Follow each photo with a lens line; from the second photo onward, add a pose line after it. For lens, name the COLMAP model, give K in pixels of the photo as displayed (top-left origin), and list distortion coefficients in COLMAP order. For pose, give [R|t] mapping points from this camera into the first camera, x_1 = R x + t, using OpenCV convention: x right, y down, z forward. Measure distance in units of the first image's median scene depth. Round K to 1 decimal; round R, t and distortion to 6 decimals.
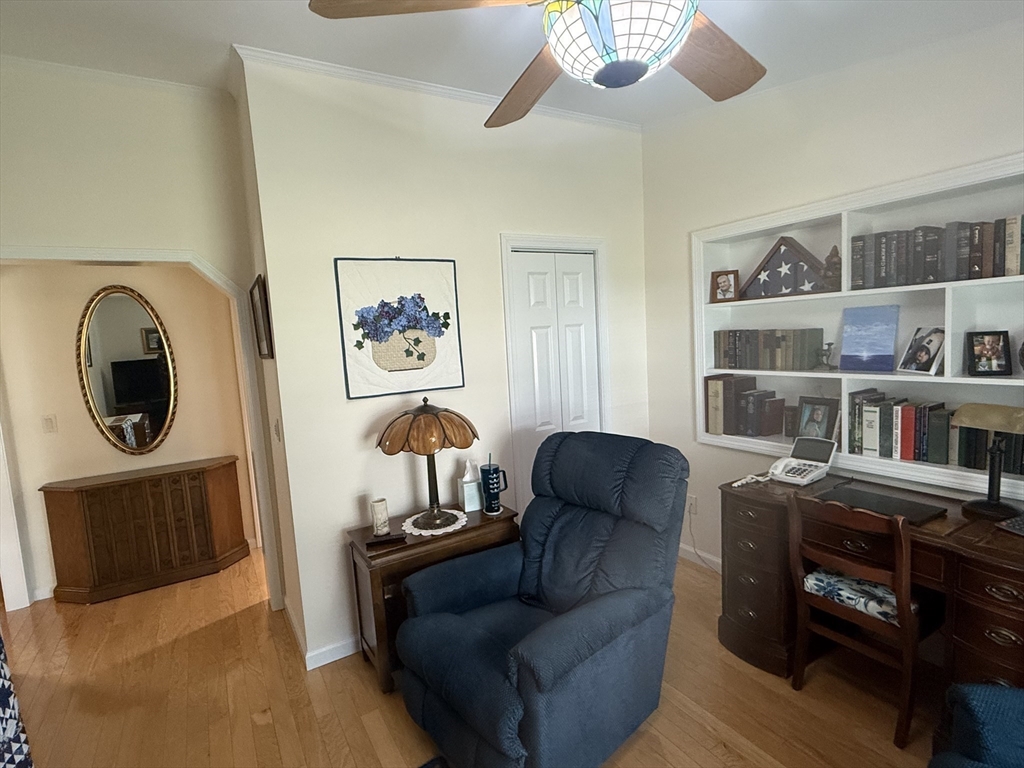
lens RADIAL K [[521.9, 0, 512.4], [0, 521.9, 384.8], [0, 0, 1]] dist [-0.000542, 0.000044]
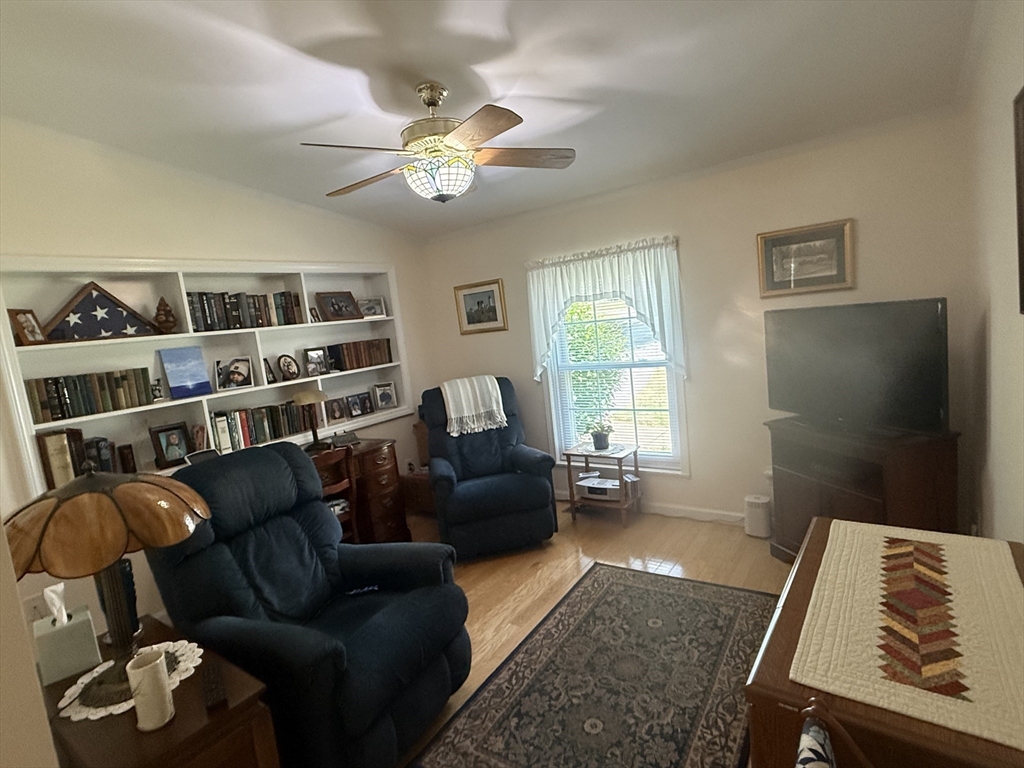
lens RADIAL K [[521.9, 0, 512.4], [0, 521.9, 384.8], [0, 0, 1]] dist [-0.000542, 0.000044]
pose [[-0.373437, -0.016903, 0.927502, -0.769133], [0.220154, 0.969655, 0.106311, -0.016051], [-0.901153, 0.243894, -0.358384, 0.700837]]
